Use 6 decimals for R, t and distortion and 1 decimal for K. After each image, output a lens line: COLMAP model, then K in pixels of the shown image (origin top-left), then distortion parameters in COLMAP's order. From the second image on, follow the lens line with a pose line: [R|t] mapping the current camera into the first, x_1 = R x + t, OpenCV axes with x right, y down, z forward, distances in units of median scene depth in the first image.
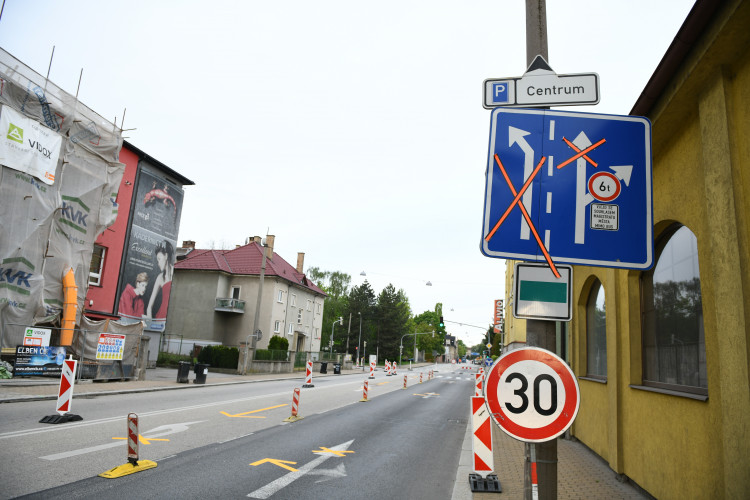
lens RADIAL K [[522.0, 0, 373.8], [0, 522.0, 236.9], [0, 0, 1]] dist [-0.104818, 0.230882]
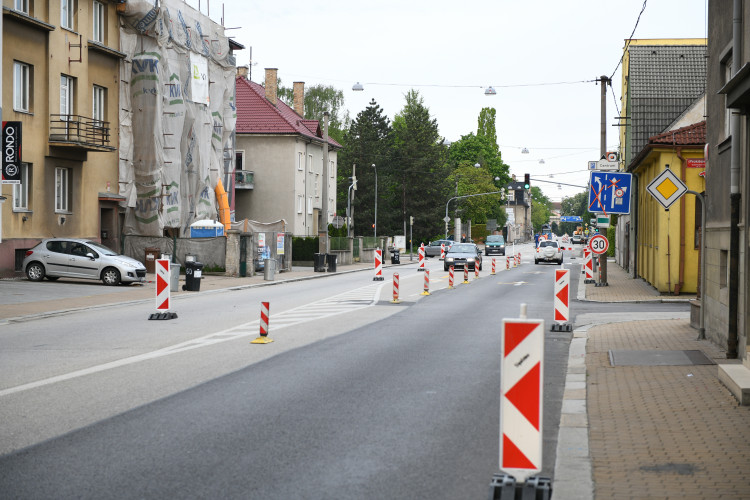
lens RADIAL K [[1438.2, 0, 375.0], [0, 1438.2, 250.0], [0, 0, 1]] dist [0.076713, 0.021184]
pose [[0.997100, -0.055092, 0.052500, -0.333388], [0.041268, 0.971064, 0.235226, -0.389032], [-0.063940, -0.232377, 0.970522, -1.602530]]
